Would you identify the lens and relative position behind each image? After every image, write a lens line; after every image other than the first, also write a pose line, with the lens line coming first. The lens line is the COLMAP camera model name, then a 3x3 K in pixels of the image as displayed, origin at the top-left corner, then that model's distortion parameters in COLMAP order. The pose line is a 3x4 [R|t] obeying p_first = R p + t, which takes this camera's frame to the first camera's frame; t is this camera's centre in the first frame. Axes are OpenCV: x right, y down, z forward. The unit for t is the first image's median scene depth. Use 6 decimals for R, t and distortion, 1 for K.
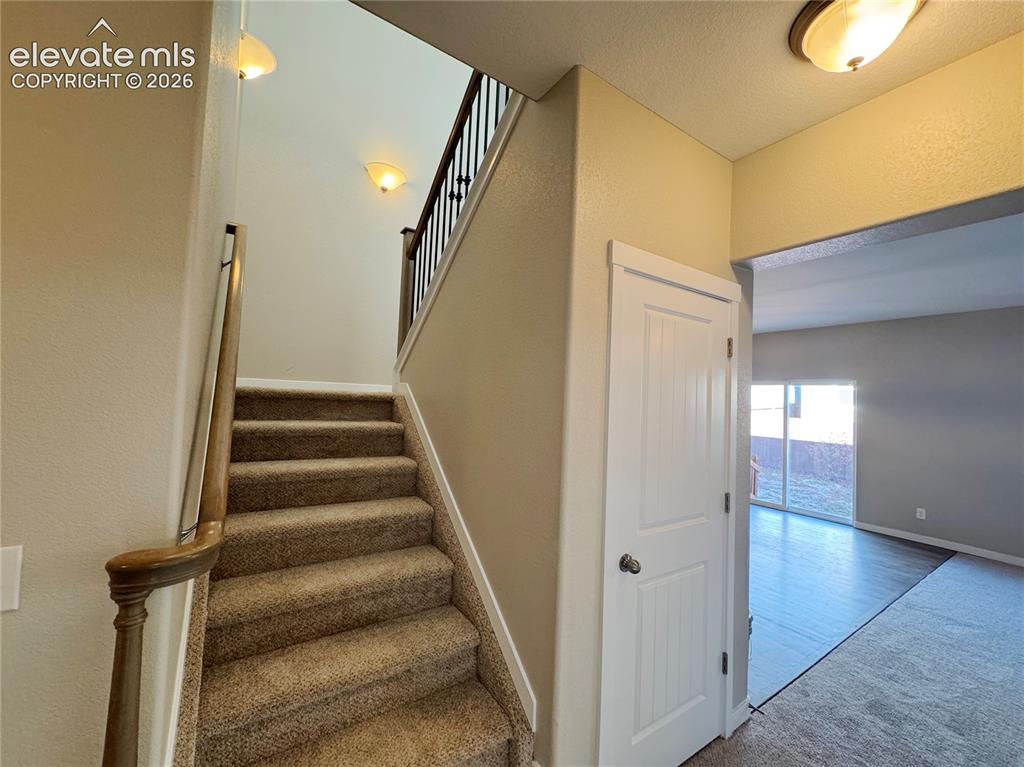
lens RADIAL K [[410.7, 0, 512.0], [0, 410.7, 383.5], [0, 0, 1]] dist [-0.000863, 0.000070]
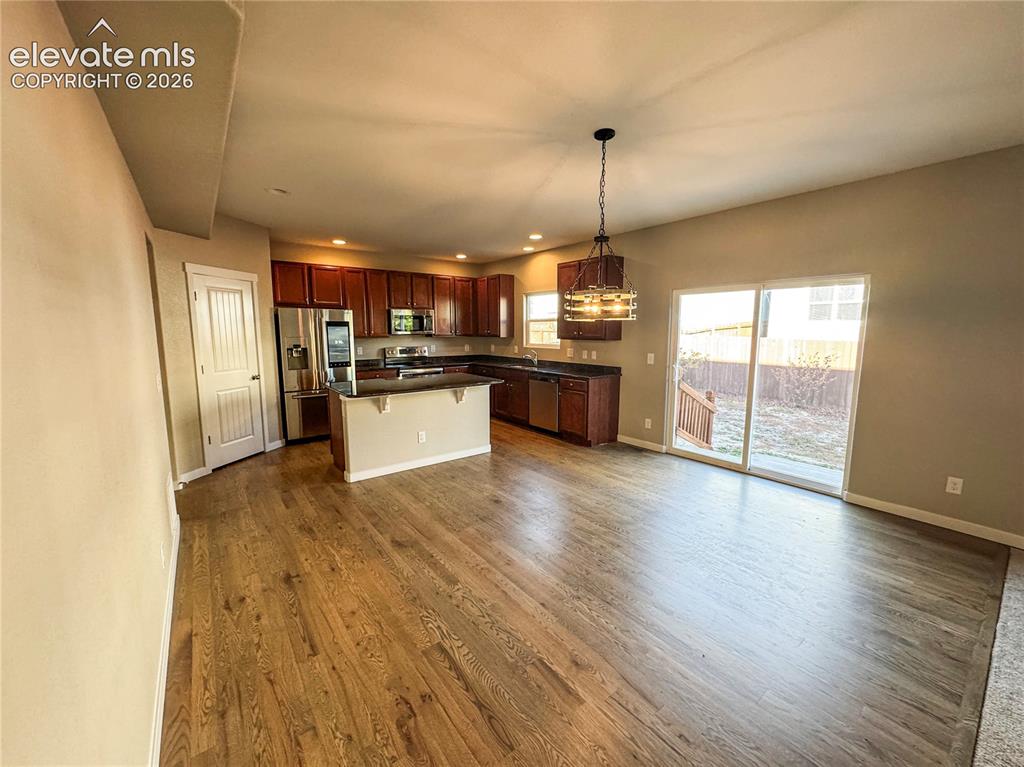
lens RADIAL K [[410.7, 0, 512.0], [0, 410.7, 383.5], [0, 0, 1]] dist [-0.000863, 0.000070]
pose [[0.997040, -0.048259, 0.059848, 0.258601], [0.037129, 0.983899, 0.174824, 0.025122], [-0.067322, -0.172085, 0.982779, 0.404026]]
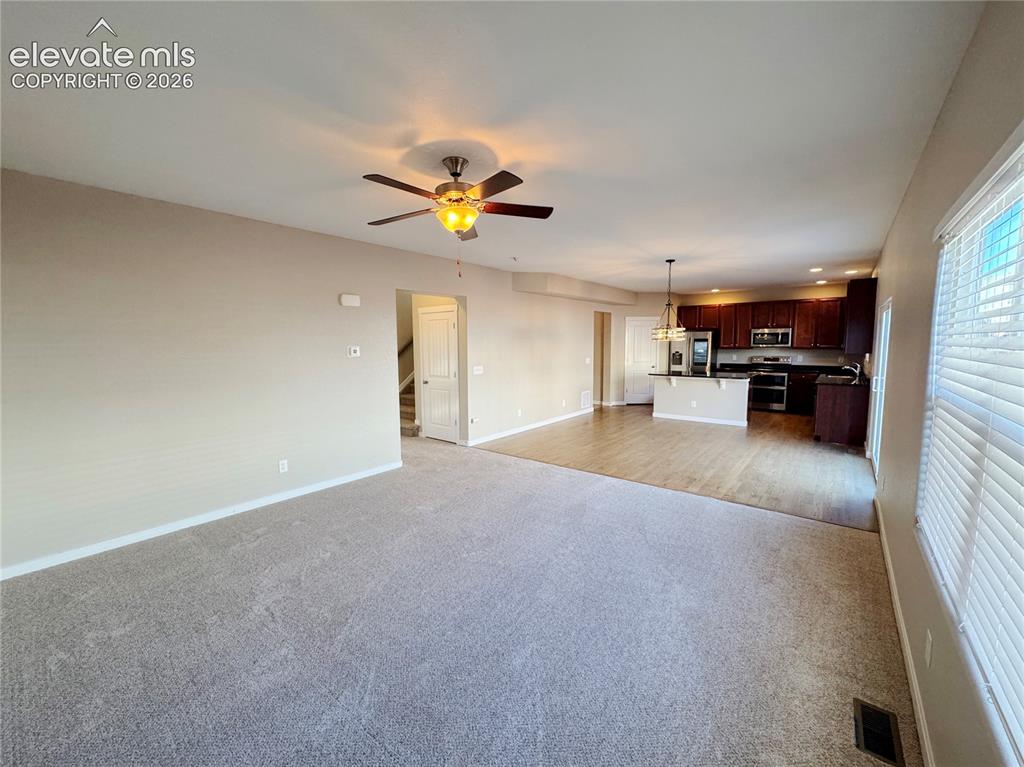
lens RADIAL K [[410.7, 0, 512.0], [0, 410.7, 383.5], [0, 0, 1]] dist [-0.000863, 0.000070]
pose [[0.302855, 0.052937, -0.951565, 1.309603], [0.058513, 0.995540, 0.074007, 0.048376], [0.951239, -0.078092, 0.298407, 0.162680]]
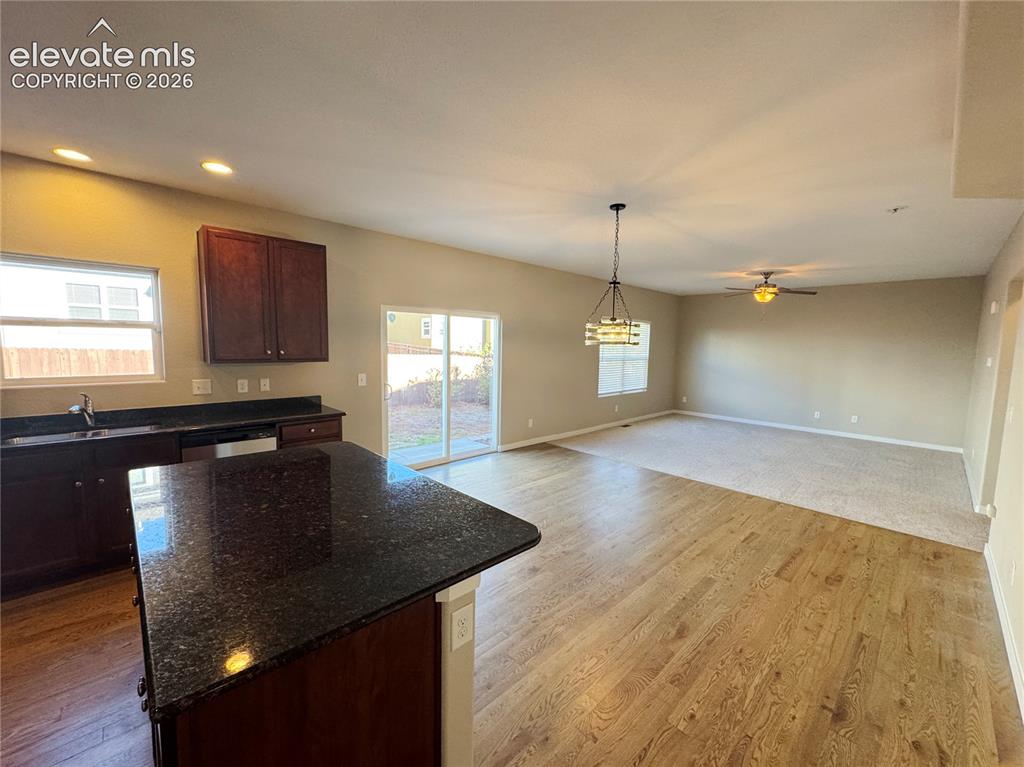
lens RADIAL K [[410.7, 0, 512.0], [0, 410.7, 383.5], [0, 0, 1]] dist [-0.000863, 0.000070]
pose [[-0.177038, -0.141343, 0.974002, -0.204465], [-0.067384, 0.989053, 0.131280, 0.025443], [-0.981895, -0.042391, -0.184624, 1.154575]]
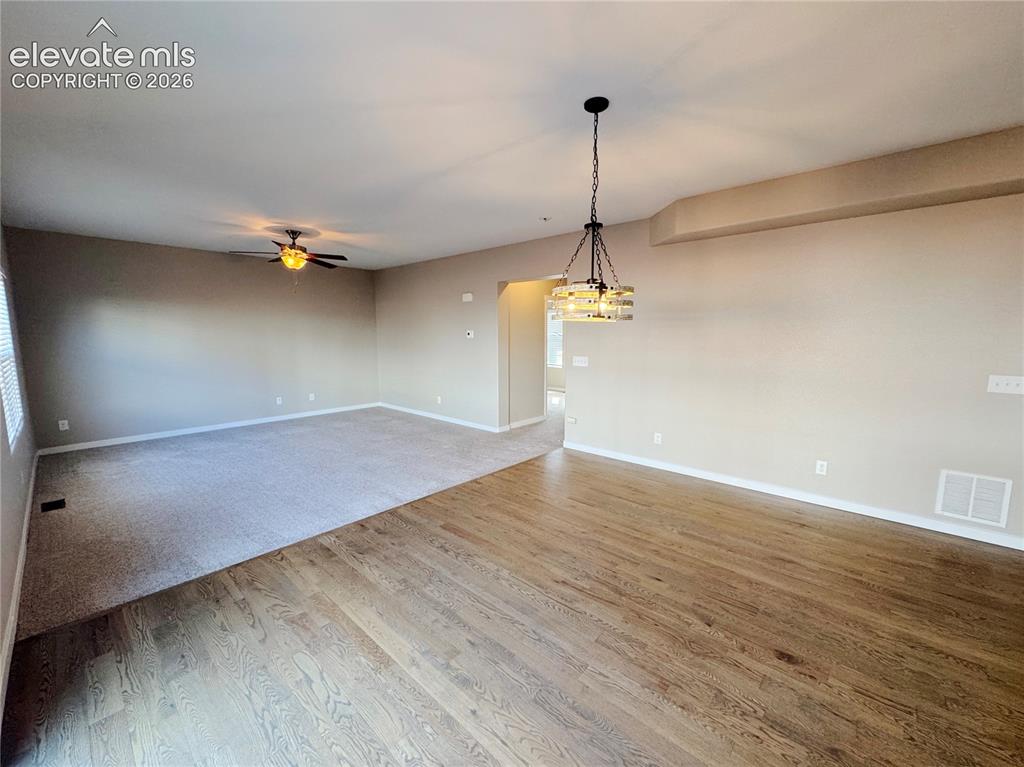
lens RADIAL K [[410.7, 0, 512.0], [0, 410.7, 383.5], [0, 0, 1]] dist [-0.000863, 0.000070]
pose [[-0.968926, -0.008496, -0.247207, 0.577155], [-0.028022, 0.996746, 0.075580, 0.074644], [0.245760, 0.080158, -0.966011, 1.279573]]
